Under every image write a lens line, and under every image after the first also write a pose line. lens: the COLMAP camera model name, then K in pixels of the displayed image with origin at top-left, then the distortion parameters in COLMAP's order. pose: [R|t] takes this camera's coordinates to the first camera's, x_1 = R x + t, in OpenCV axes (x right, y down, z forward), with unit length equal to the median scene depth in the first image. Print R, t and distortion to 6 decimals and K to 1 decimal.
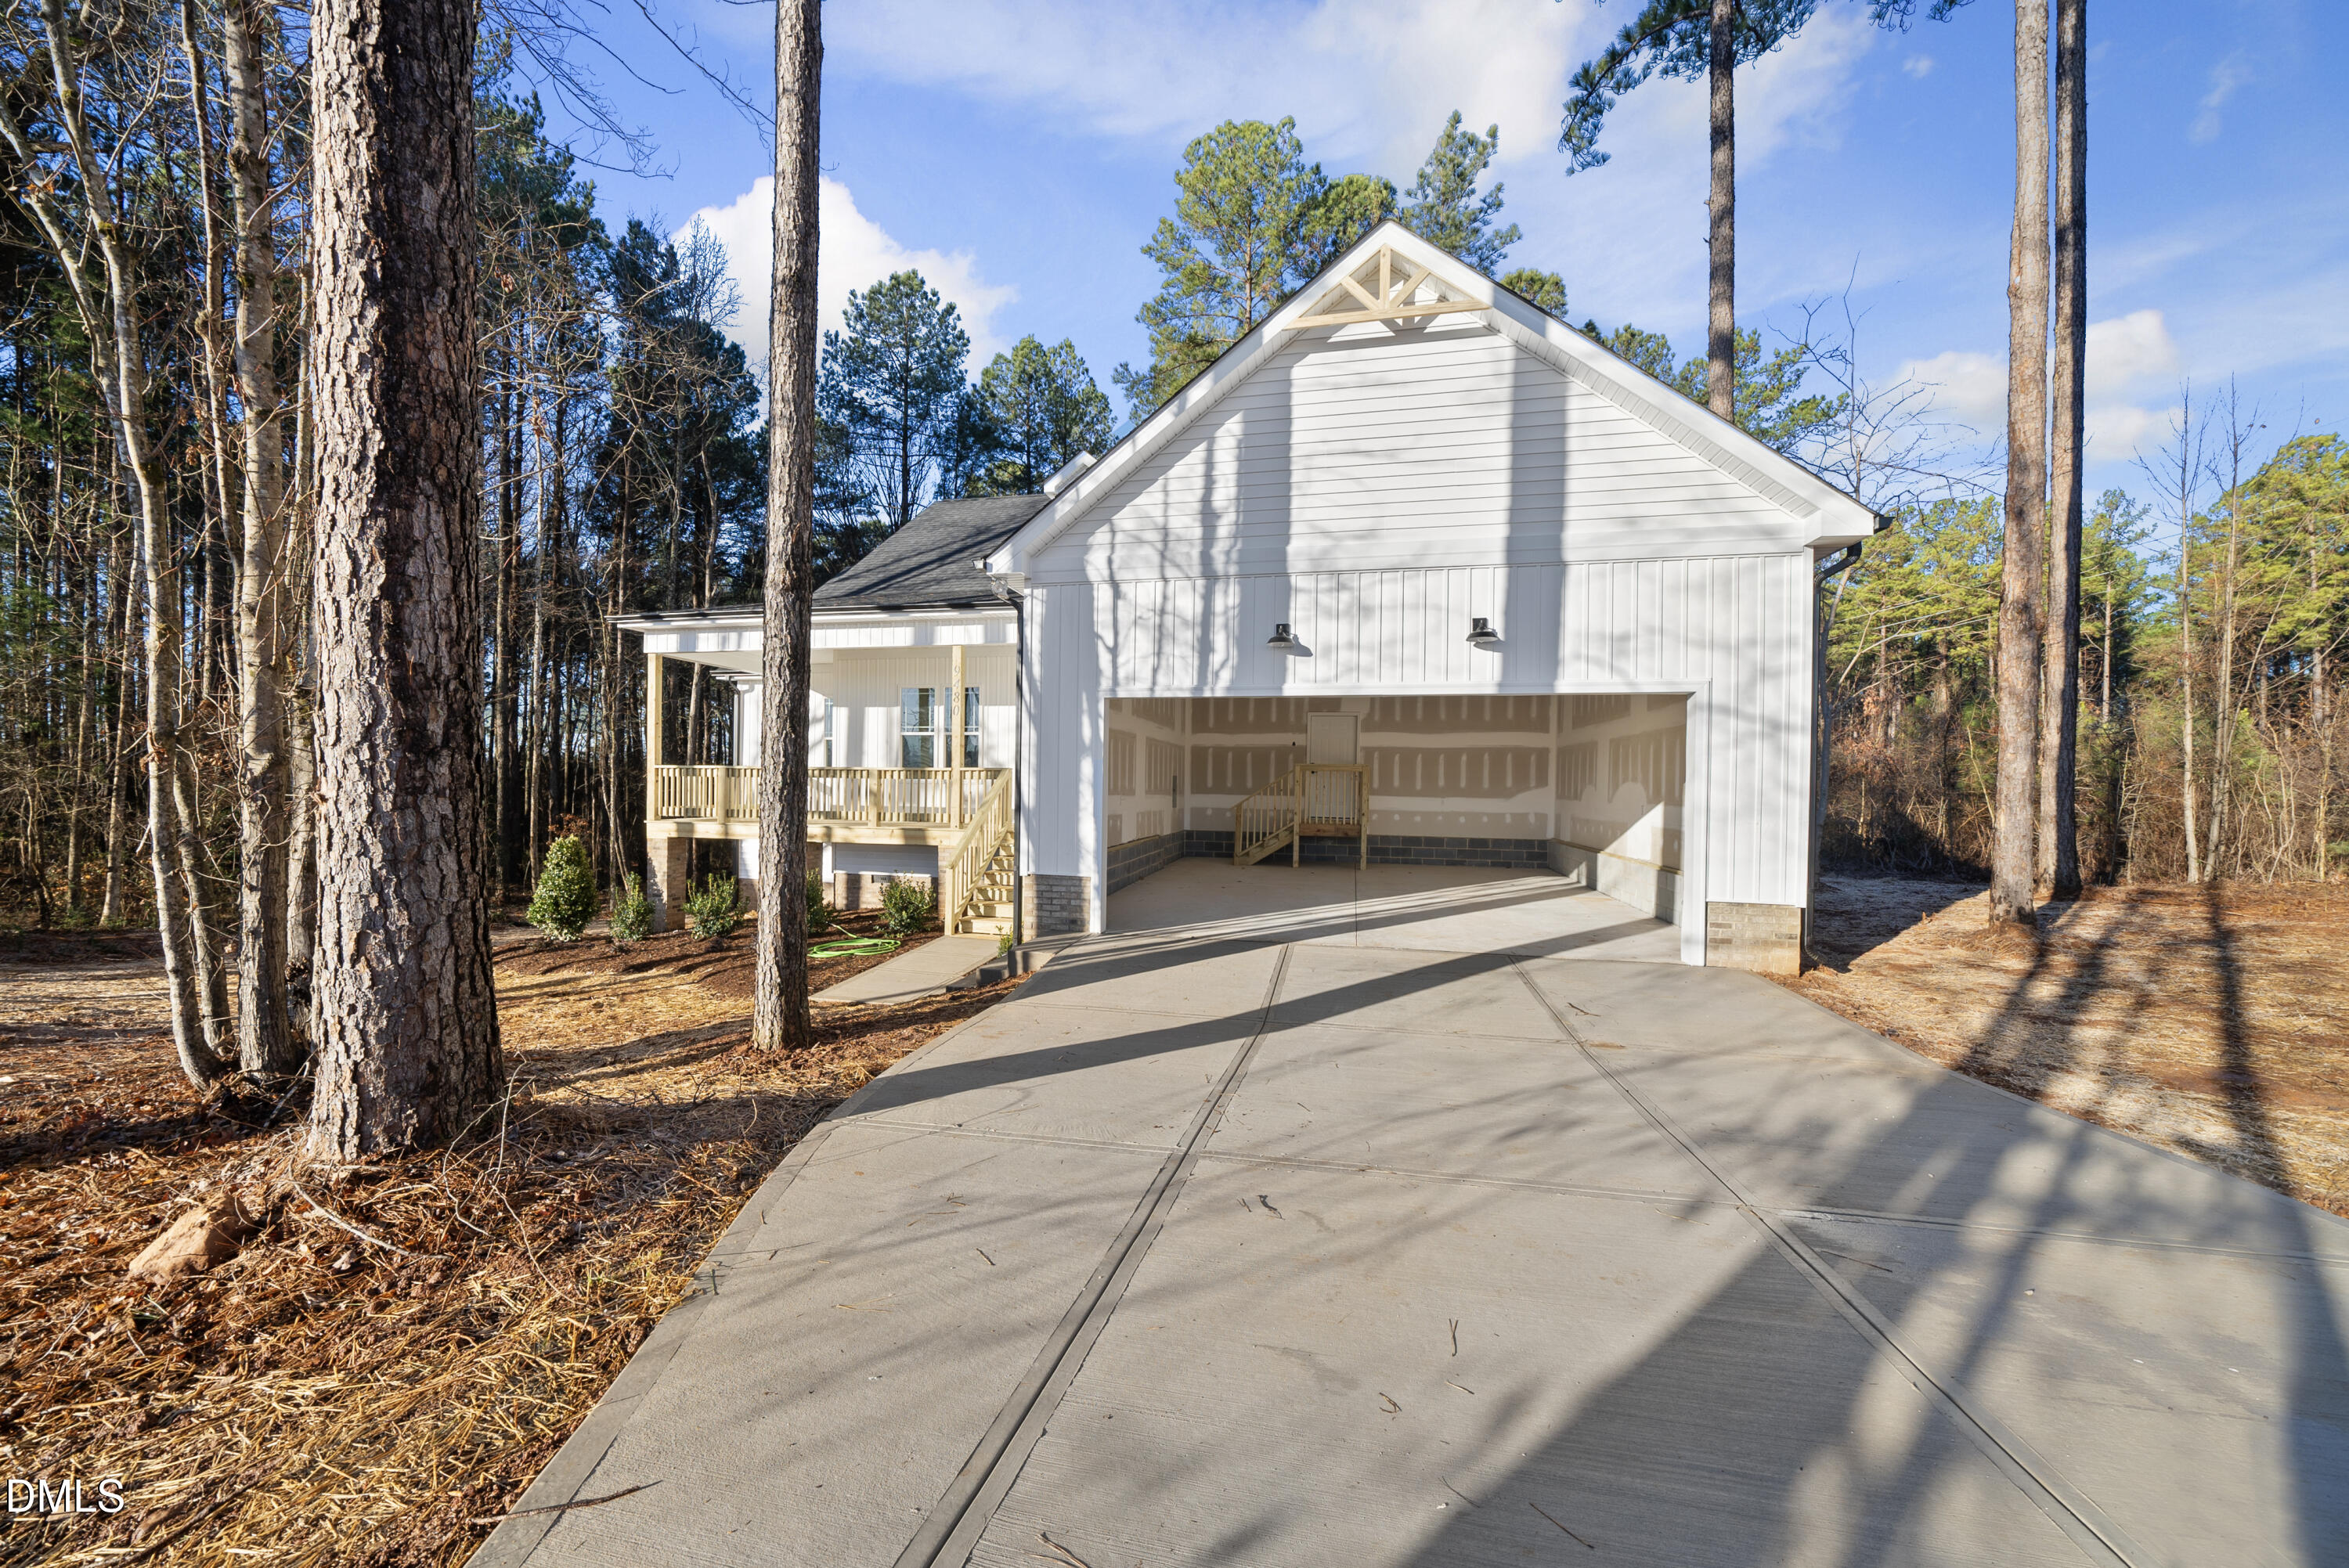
lens RADIAL K [[819.0, 0, 1173.6], [0, 819.0, 793.8], [0, 0, 1]] dist [-0.006571, 0.000253]
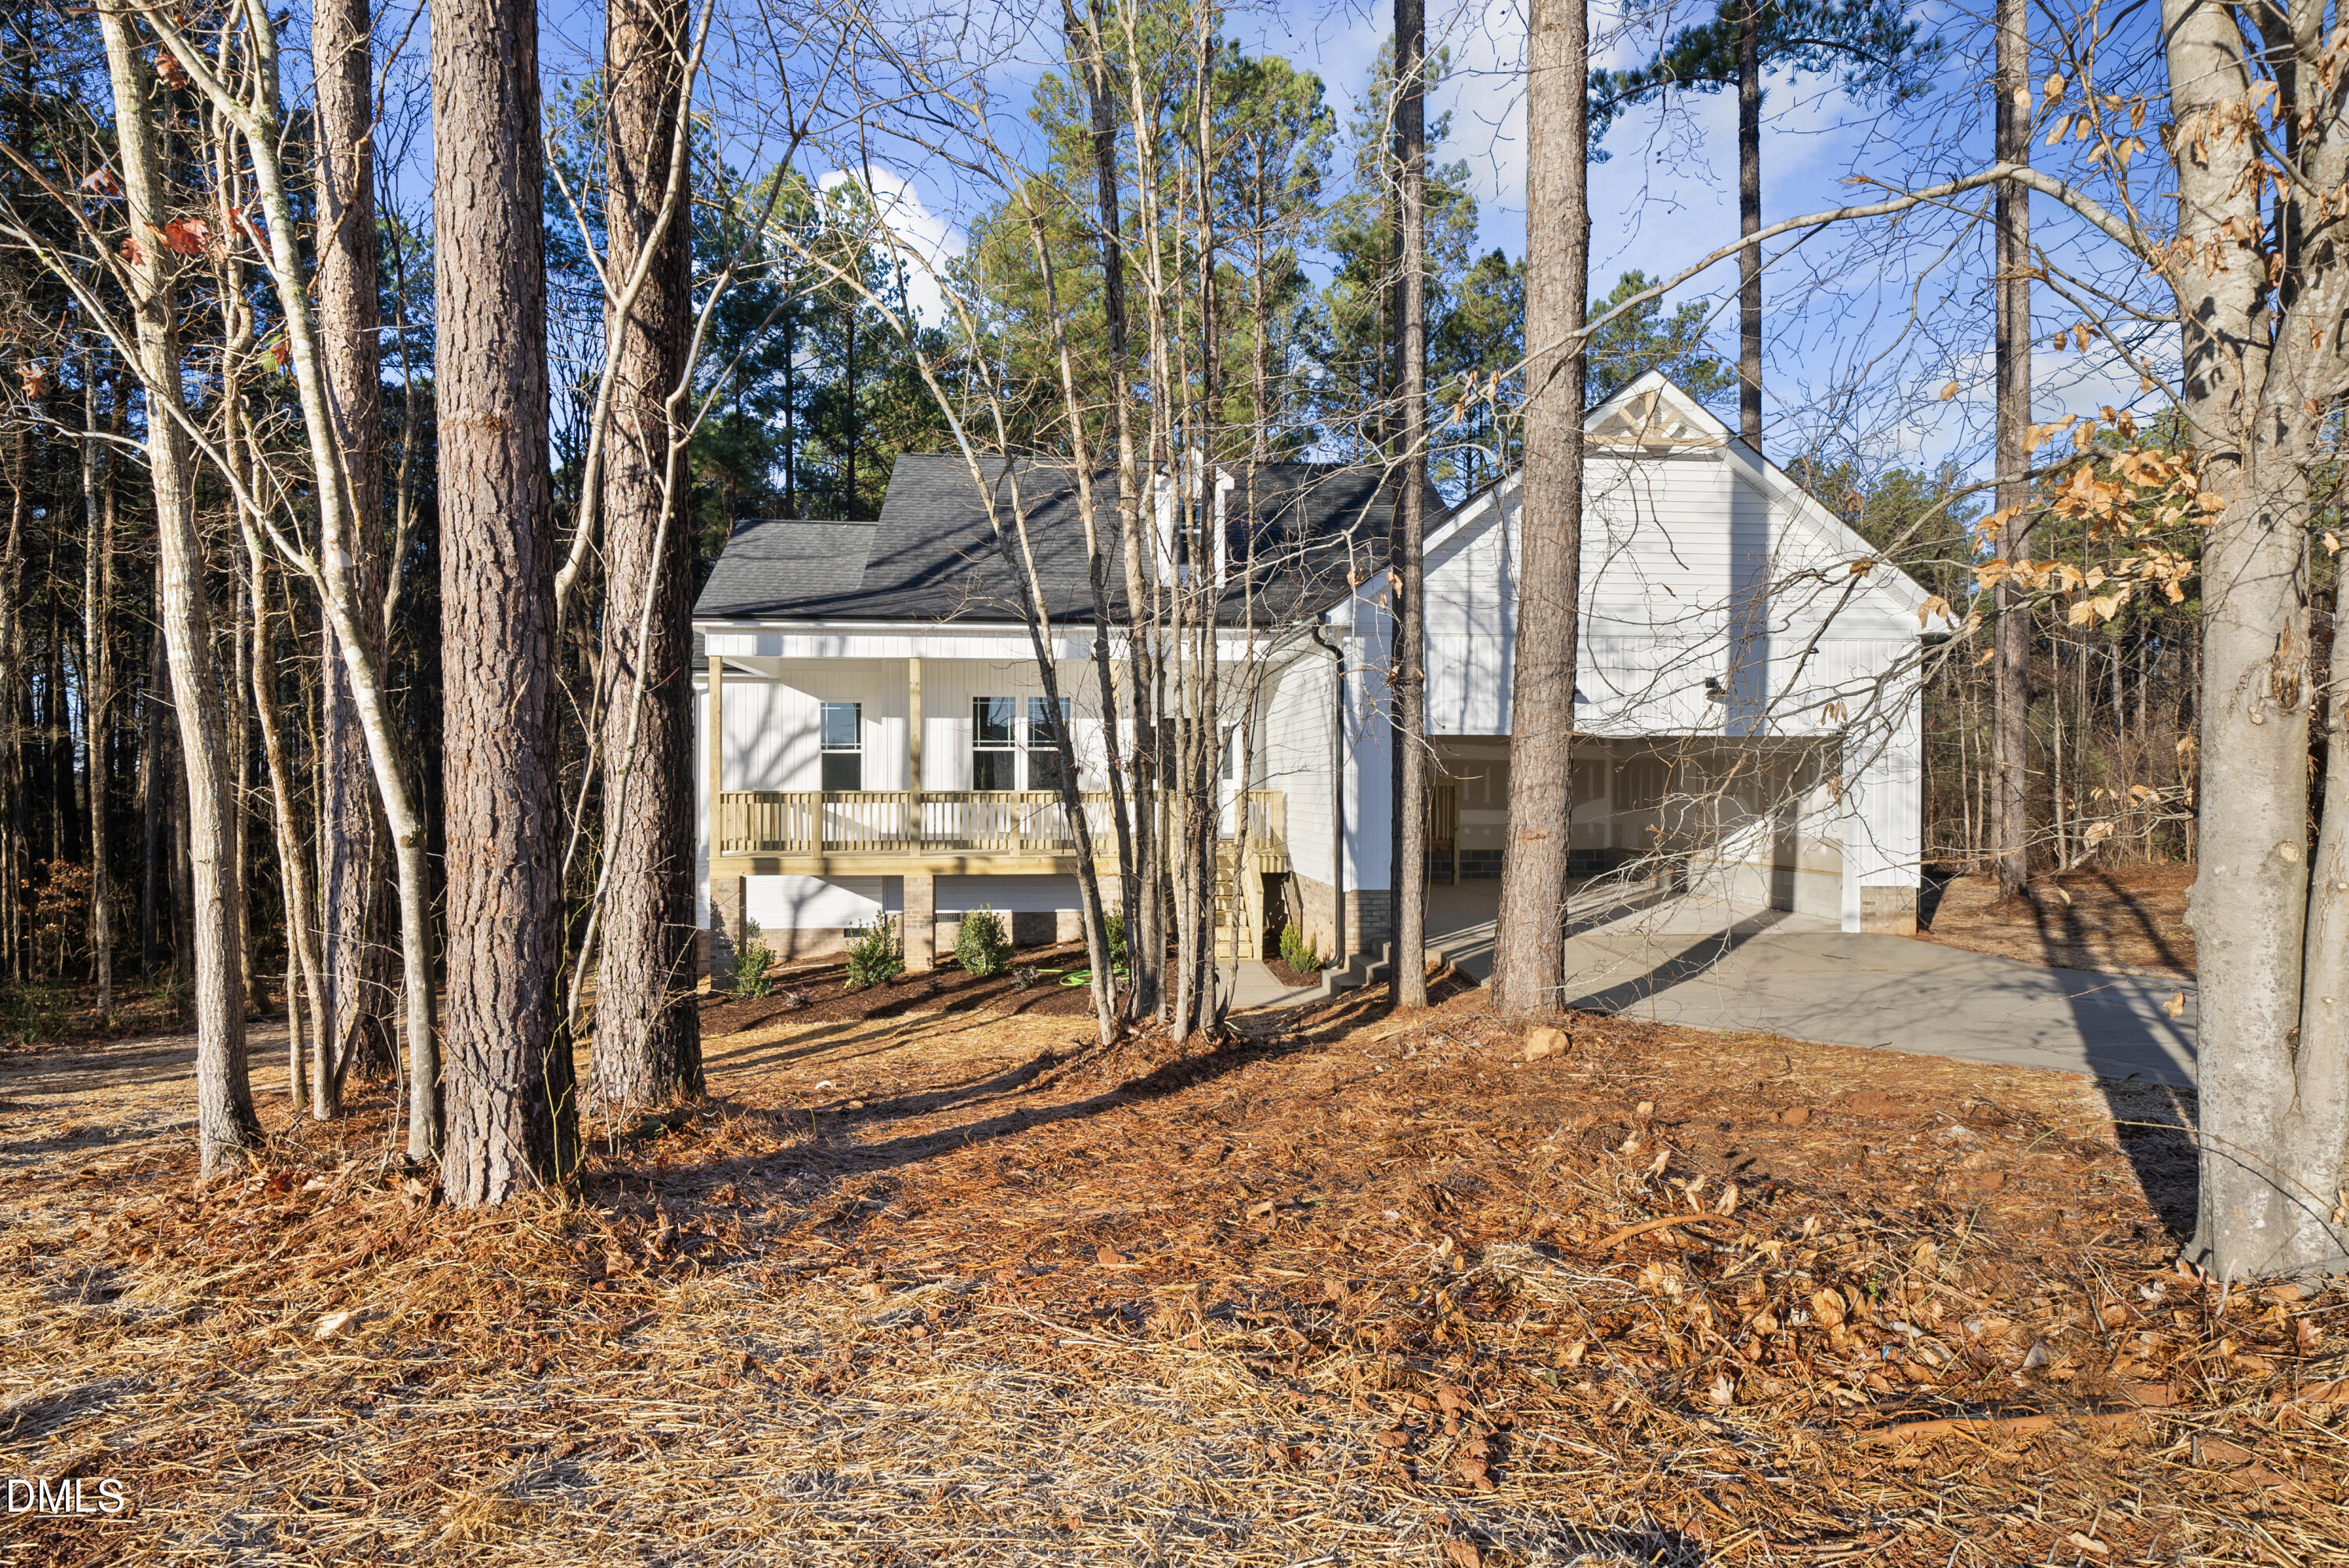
lens RADIAL K [[1221.7, 0, 1174.2], [0, 1221.7, 800.3], [0, 0, 1]] dist [-0.003117, -0.000620]
pose [[0.953545, -0.015705, 0.300842, -0.951915], [0.015394, 0.999876, 0.003405, -0.036549], [-0.300858, 0.001385, 0.953668, -0.553561]]
